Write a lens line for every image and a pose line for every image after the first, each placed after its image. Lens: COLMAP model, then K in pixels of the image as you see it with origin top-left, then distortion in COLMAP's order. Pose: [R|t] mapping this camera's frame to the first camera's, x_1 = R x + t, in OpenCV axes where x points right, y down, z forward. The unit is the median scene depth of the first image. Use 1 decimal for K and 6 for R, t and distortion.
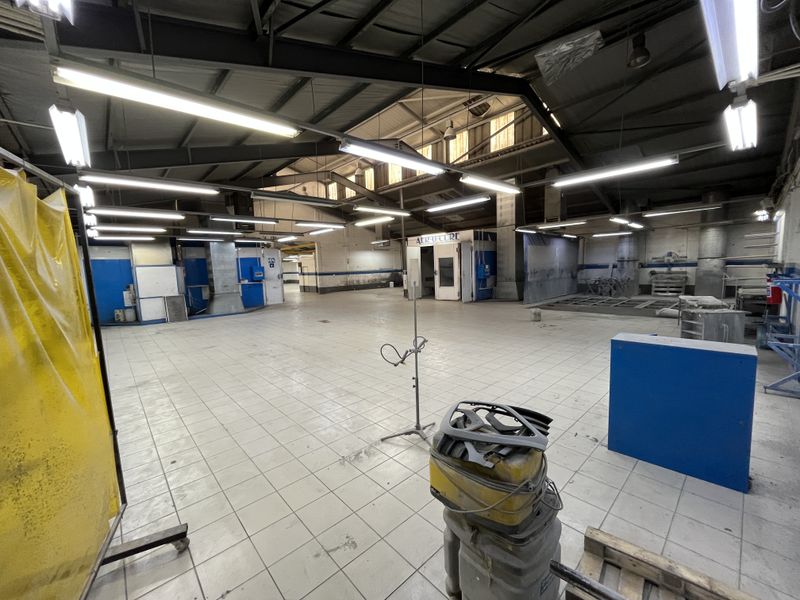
lens RADIAL K [[323.5, 0, 399.0], [0, 323.5, 301.3], [0, 0, 1]] dist [-0.004348, -0.000074]
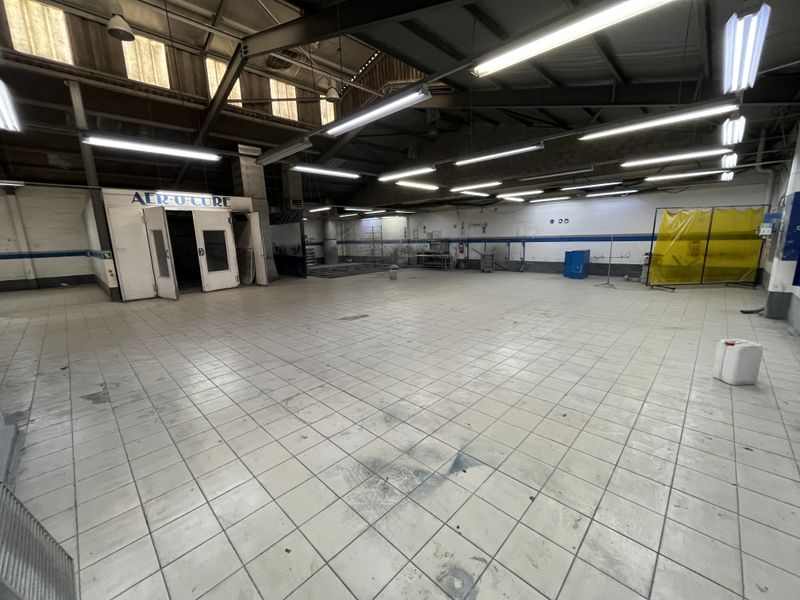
lens RADIAL K [[323.5, 0, 398.8], [0, 323.5, 302.4], [0, 0, 1]] dist [-0.004348, -0.000074]
pose [[-0.052040, -0.160915, 0.985595, -0.606910], [0.134606, 0.976796, 0.166585, -0.043523], [-0.989532, 0.141336, -0.029173, 0.640445]]
